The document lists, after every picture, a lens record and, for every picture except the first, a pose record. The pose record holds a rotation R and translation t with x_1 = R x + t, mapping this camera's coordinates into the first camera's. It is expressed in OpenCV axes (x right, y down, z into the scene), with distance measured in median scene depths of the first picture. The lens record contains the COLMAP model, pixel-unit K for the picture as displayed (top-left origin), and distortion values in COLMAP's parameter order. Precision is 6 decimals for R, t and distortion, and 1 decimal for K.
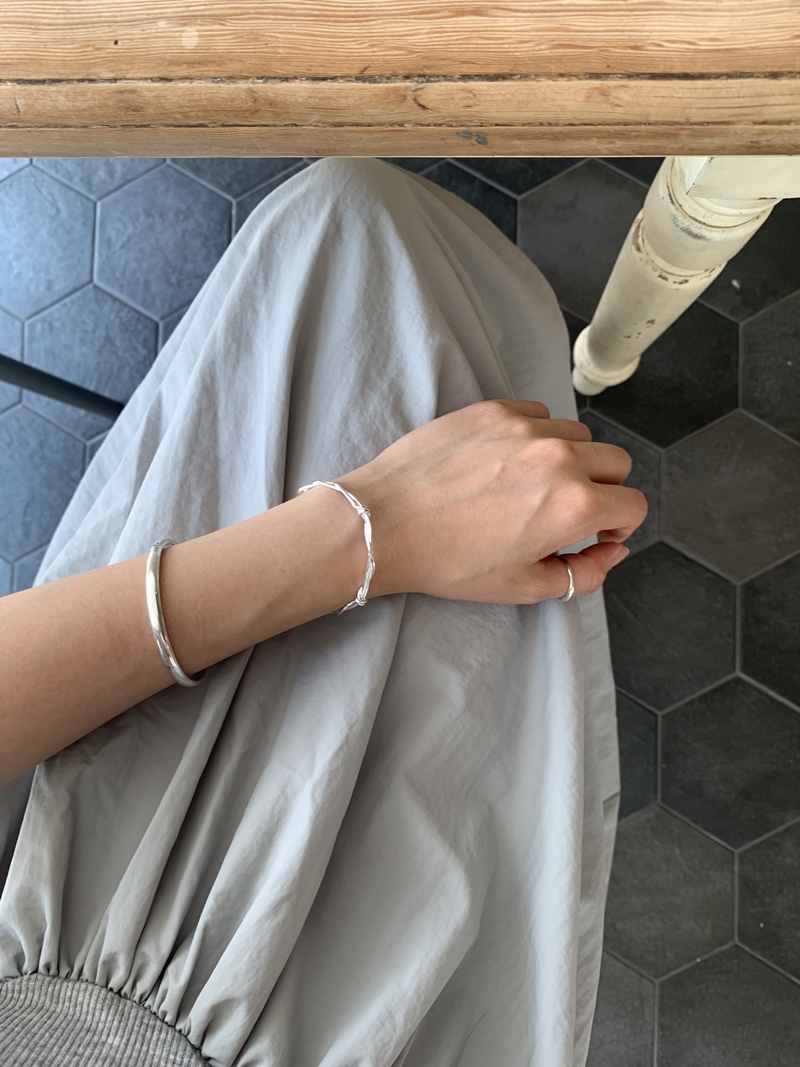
lens RADIAL K [[799.6, 0, 400.2], [0, 799.6, 534.9], [0, 0, 1]] dist [0.001944, -0.012589]
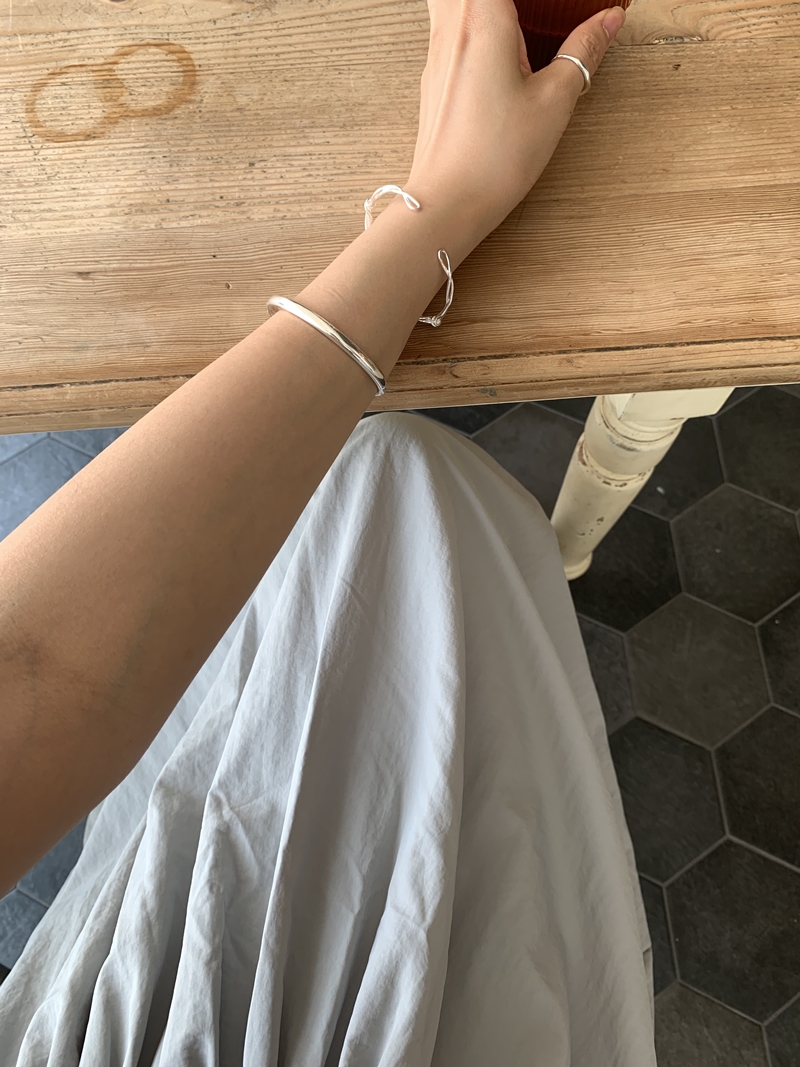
lens RADIAL K [[799.6, 0, 403.4], [0, 799.6, 542.0], [0, 0, 1]] dist [0.001944, -0.012589]
pose [[0.994410, -0.075842, 0.073460, -0.053661], [0.093135, 0.957817, -0.271869, 0.047867], [-0.049742, 0.277191, 0.959526, -0.101612]]
